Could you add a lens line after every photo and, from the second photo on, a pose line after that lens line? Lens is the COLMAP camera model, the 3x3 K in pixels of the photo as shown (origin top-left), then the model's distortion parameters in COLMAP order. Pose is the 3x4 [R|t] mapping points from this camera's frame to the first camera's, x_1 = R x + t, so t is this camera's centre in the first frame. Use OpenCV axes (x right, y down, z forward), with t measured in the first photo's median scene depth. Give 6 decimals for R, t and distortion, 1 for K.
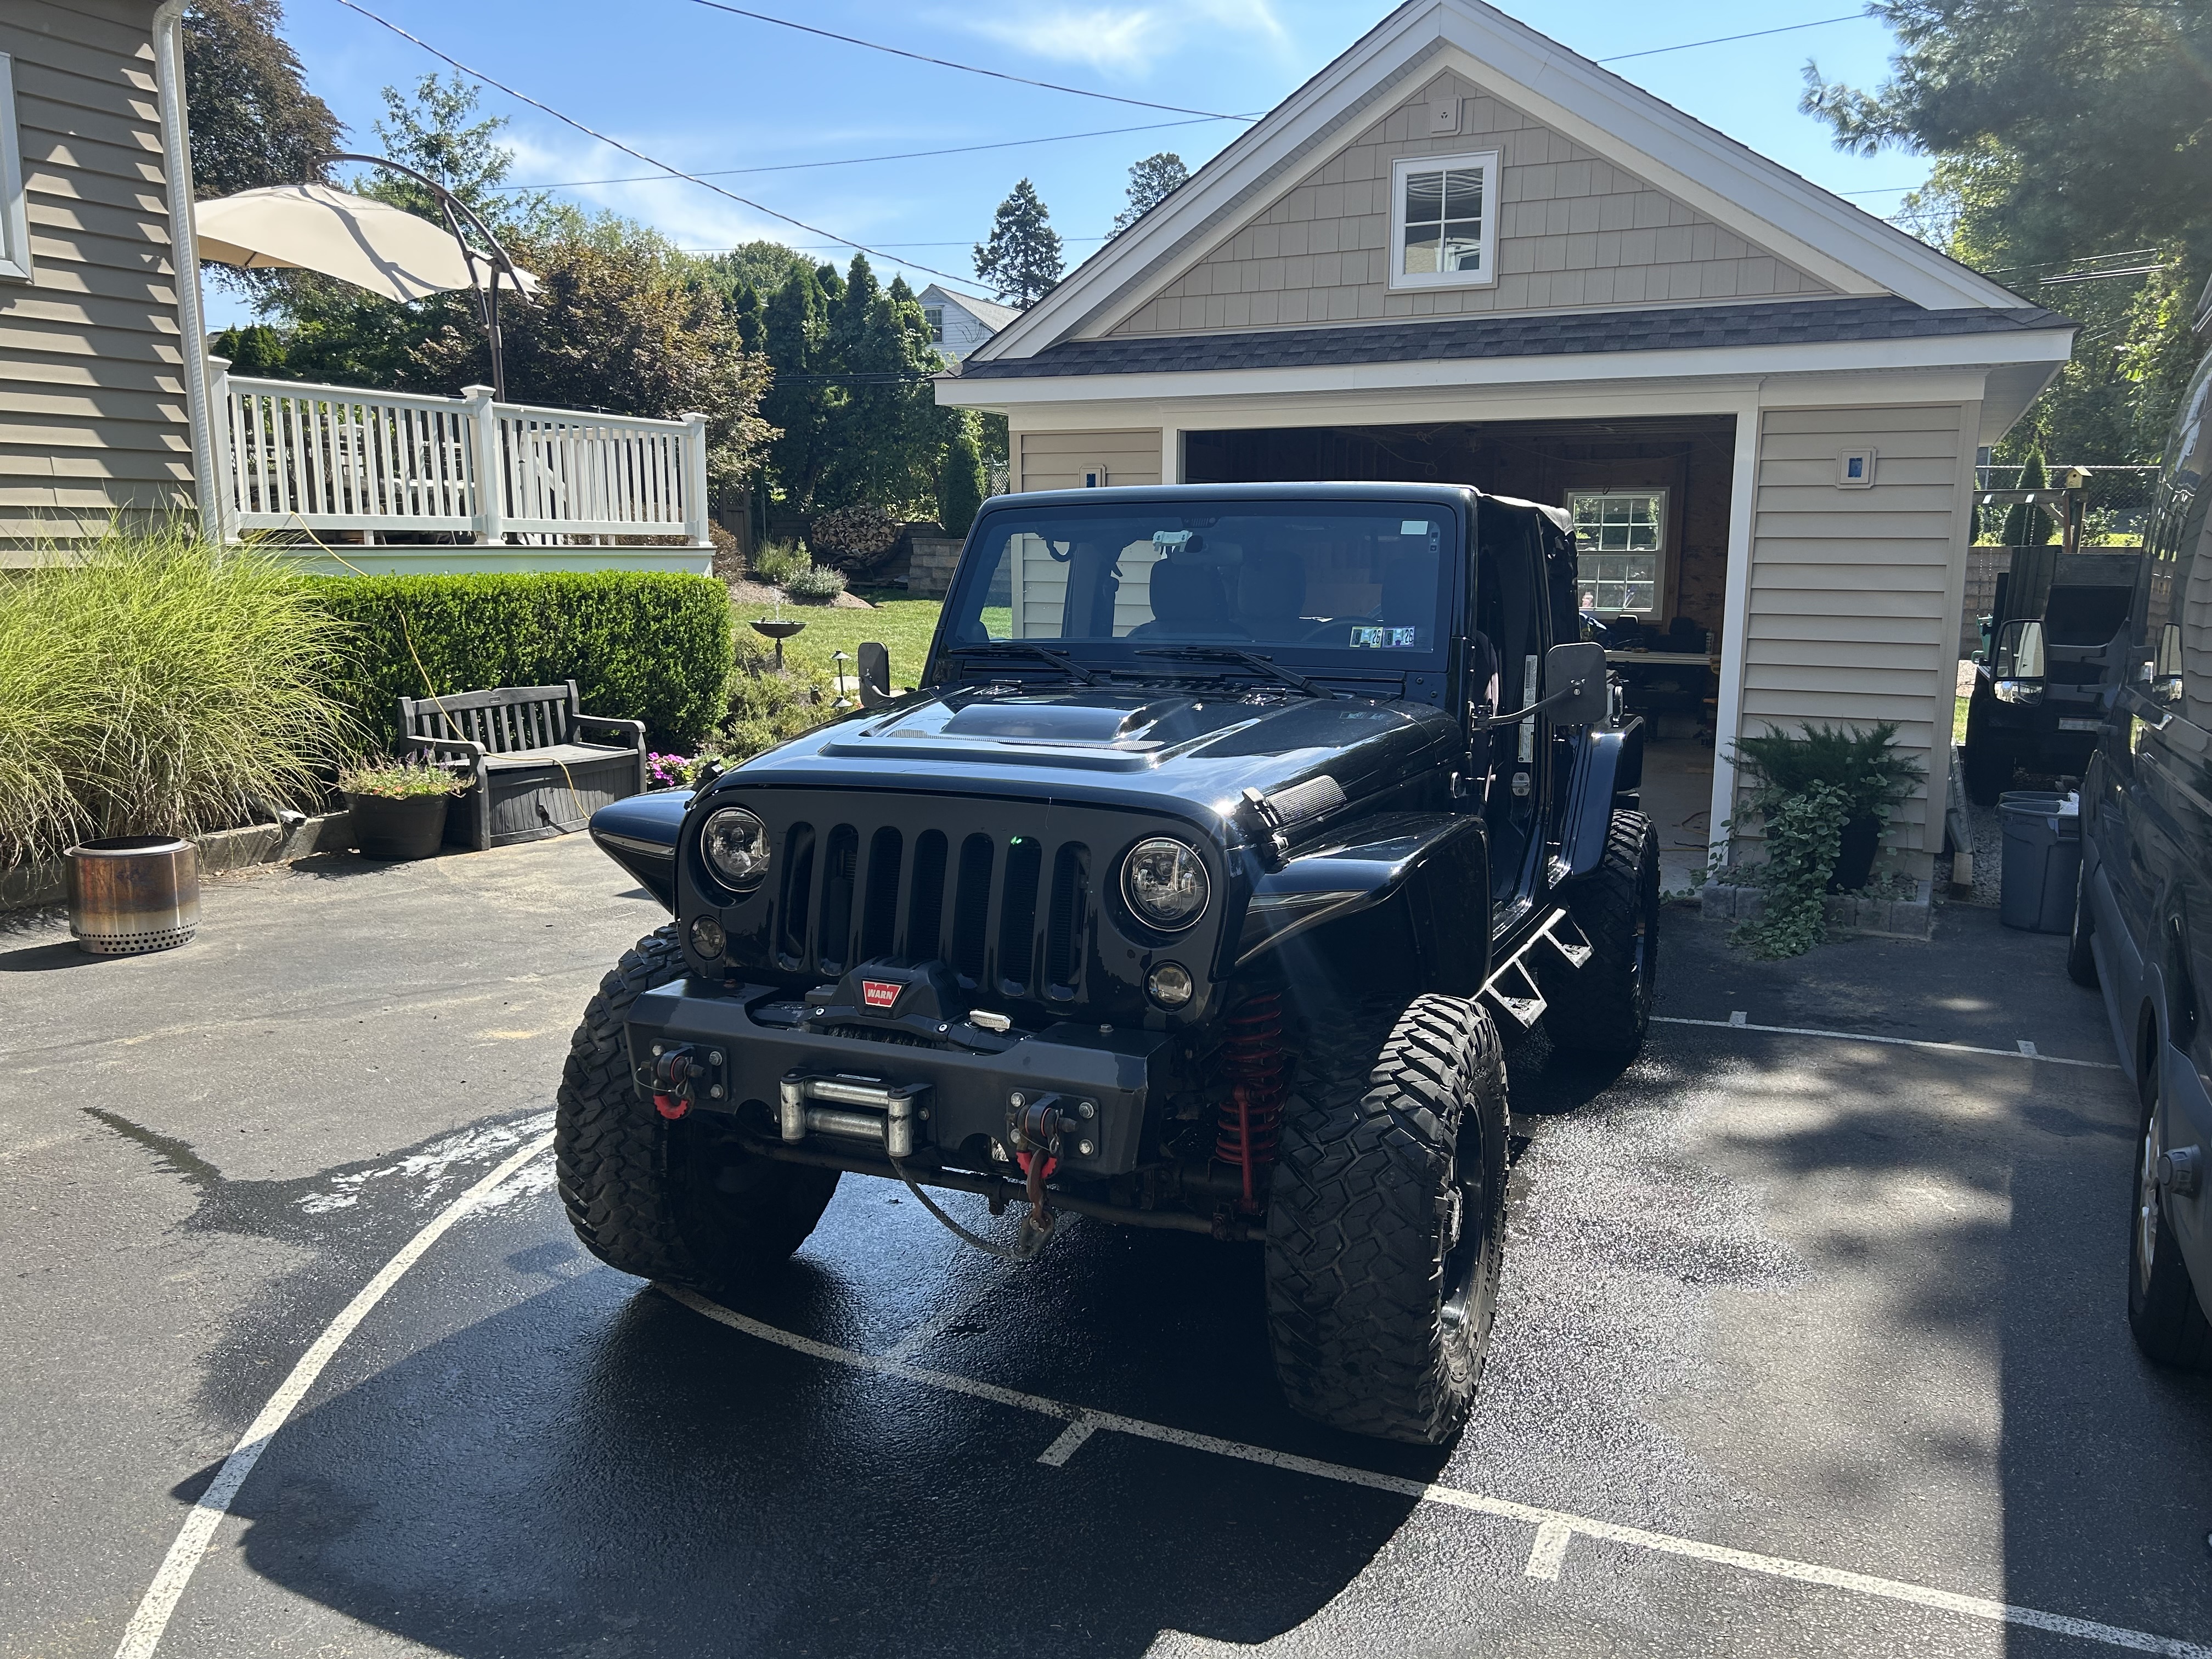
lens RADIAL K [[1651.8, 0, 1118.6], [0, 1651.8, 816.0], [0, 0, 1]] dist [0.053100, -0.056758]
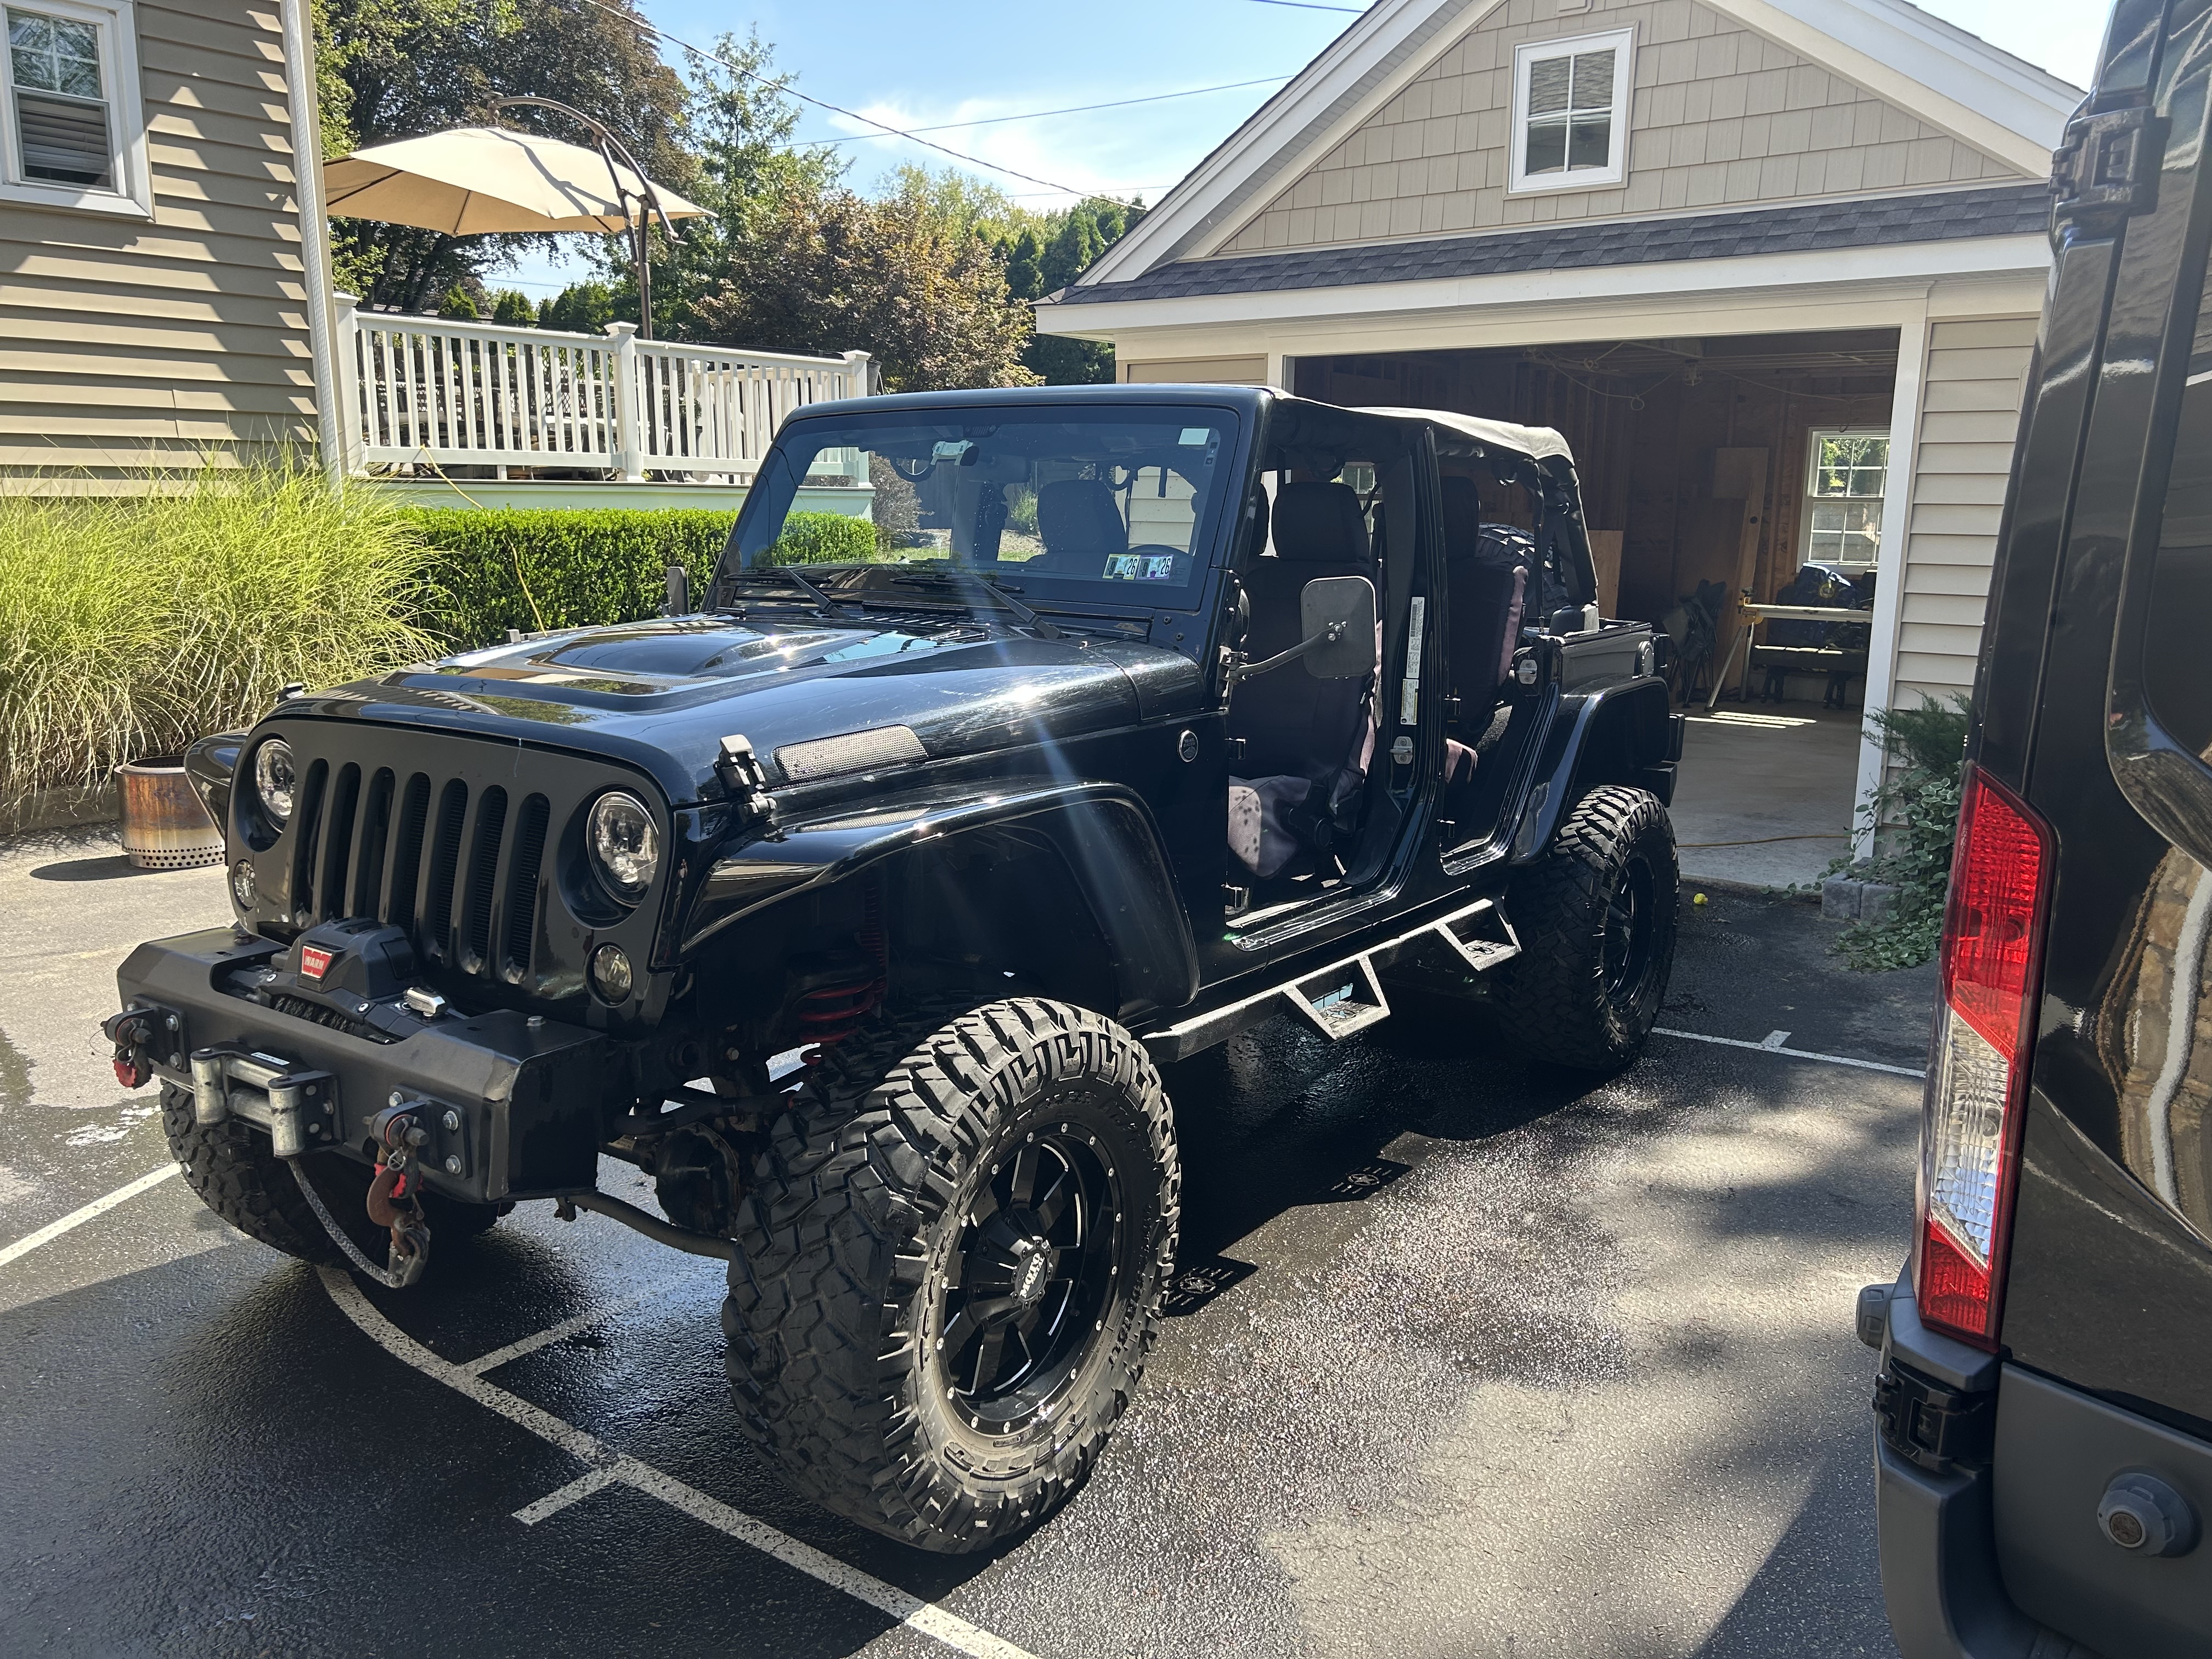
lens RADIAL K [[1651.8, 0, 1124.3], [0, 1651.8, 810.2], [0, 0, 1]] dist [0.053100, -0.056758]
pose [[0.980989, 0.042233, -0.189413, 0.157641], [-0.037757, 0.998917, 0.027181, -0.003697], [0.190356, -0.019512, 0.981521, 0.086943]]
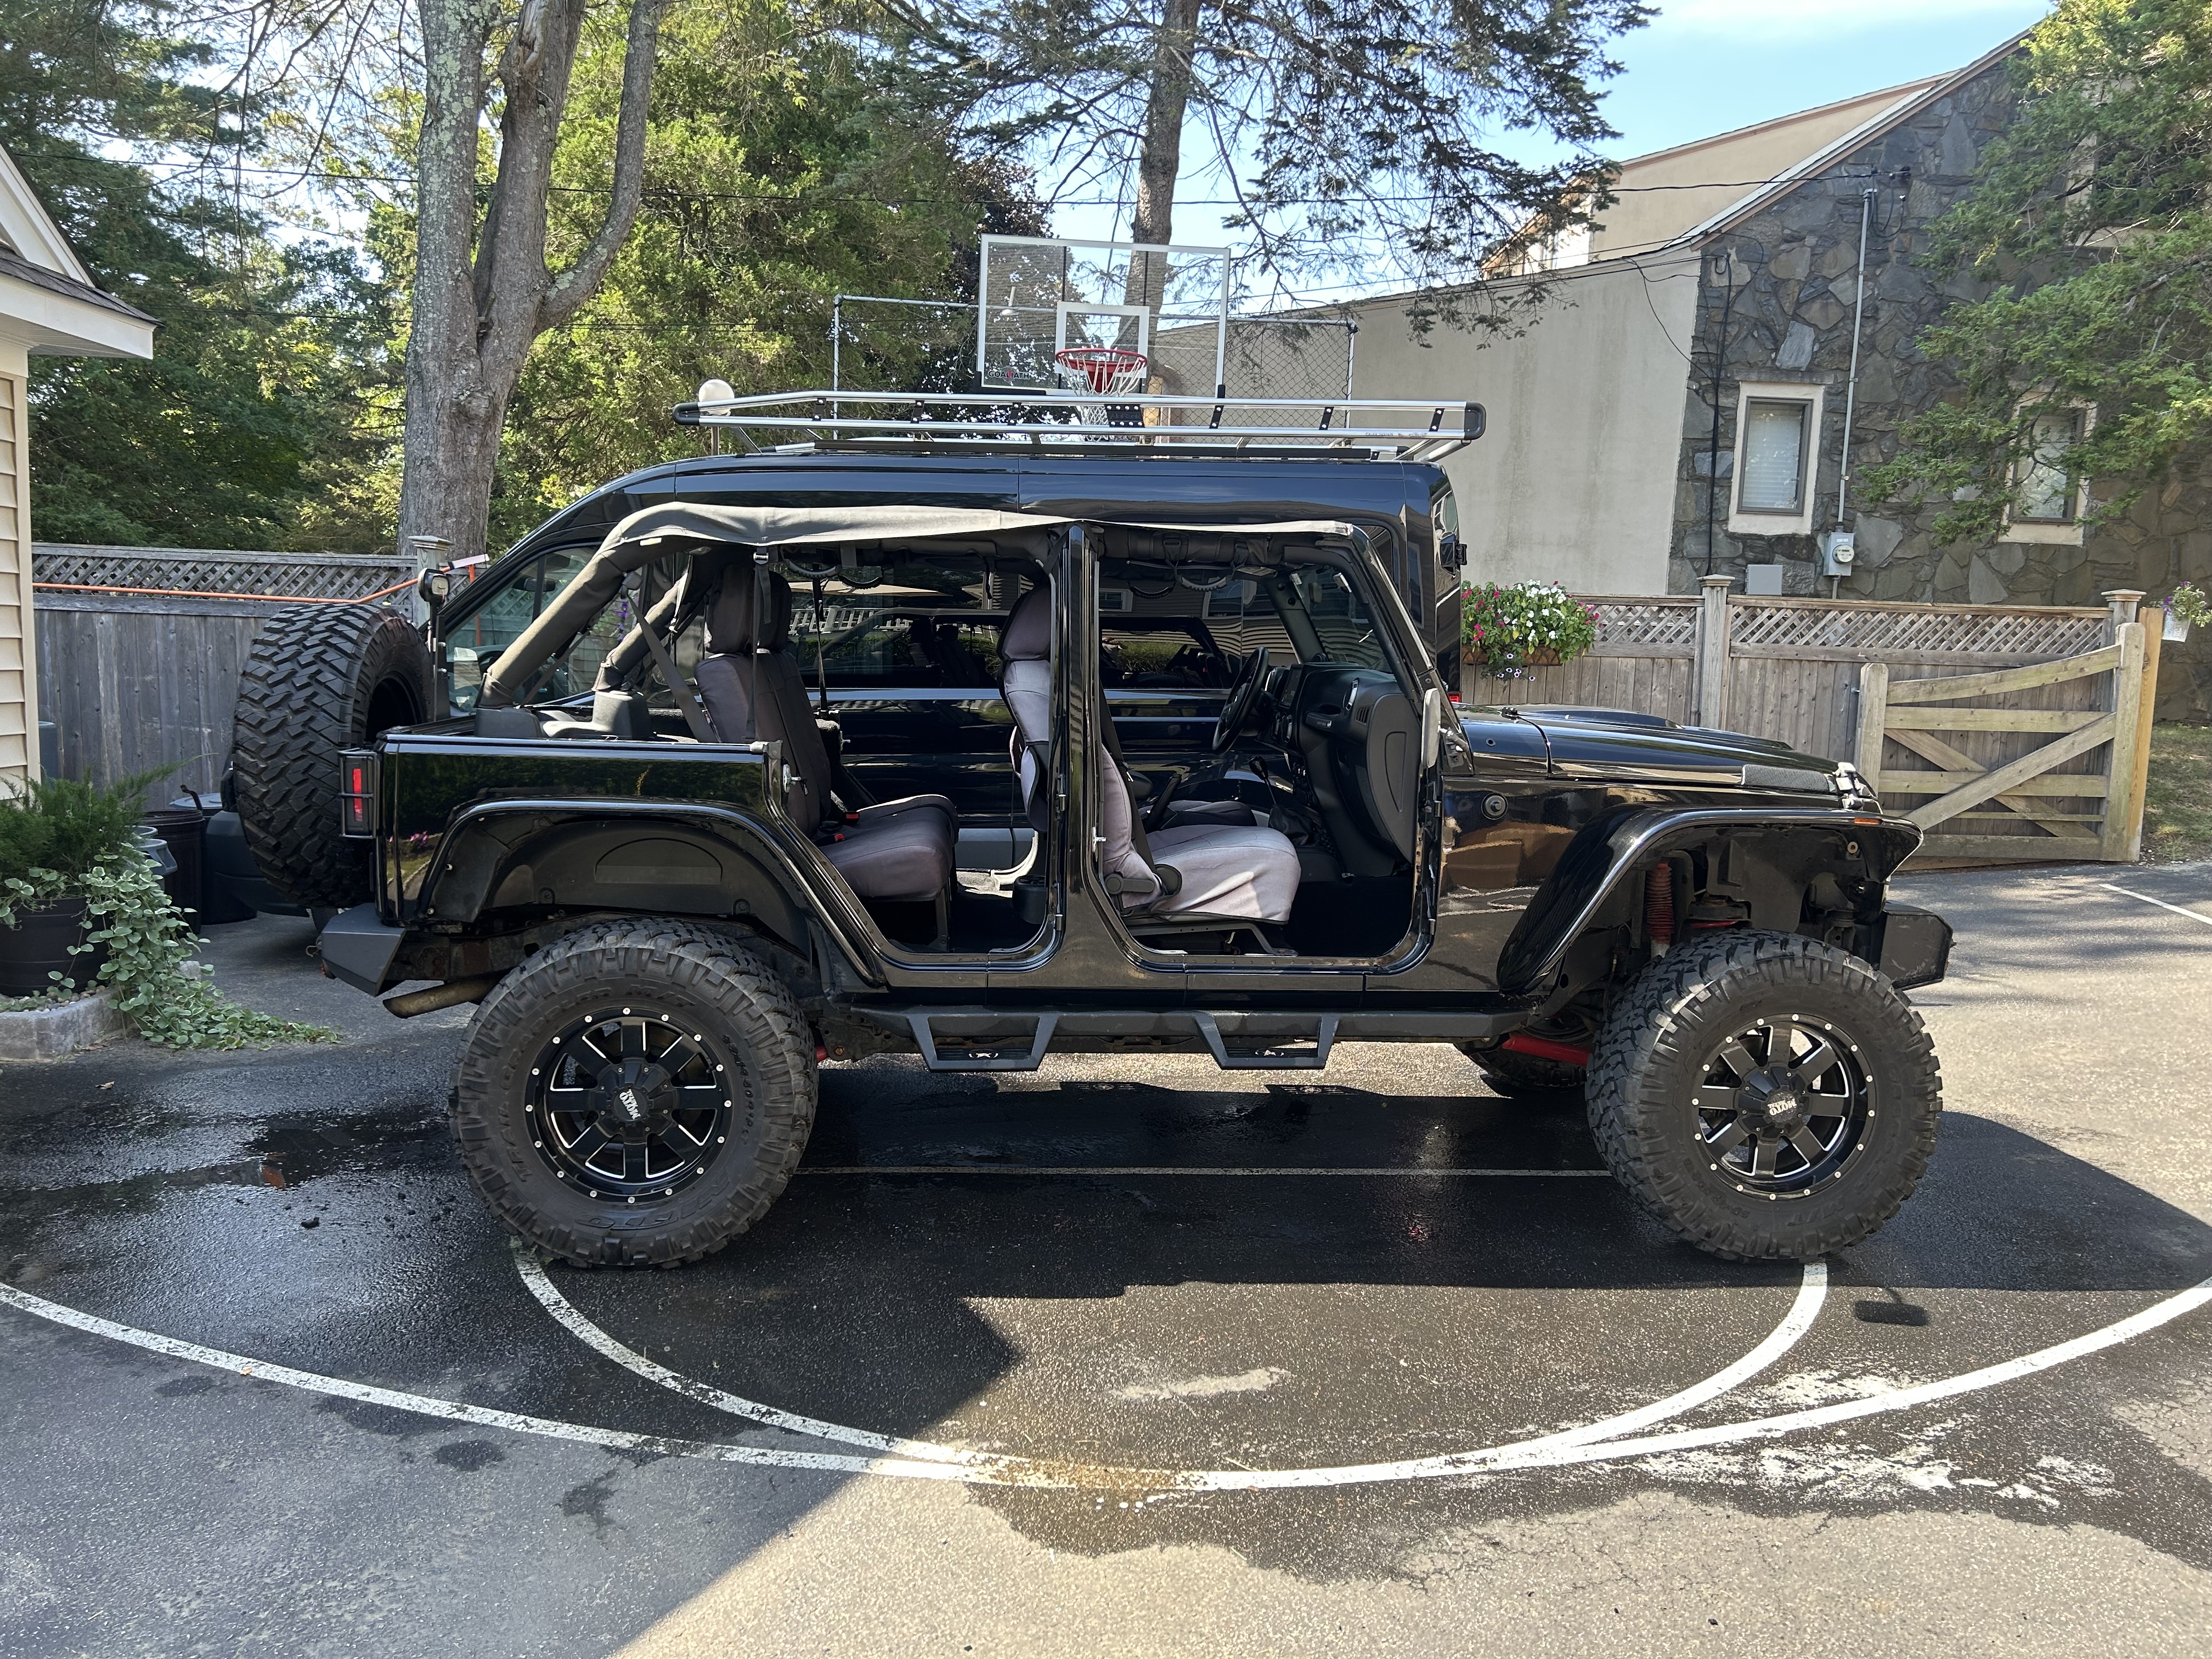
lens RADIAL K [[1651.8, 0, 1113.4], [0, 1651.8, 834.6], [0, 0, 1]] dist [0.053100, -0.056758]
pose [[-0.461855, -0.122986, 0.878387, -0.481752], [0.105413, 0.975710, 0.192039, -0.123839], [-0.880669, 0.181288, -0.437672, 0.890926]]
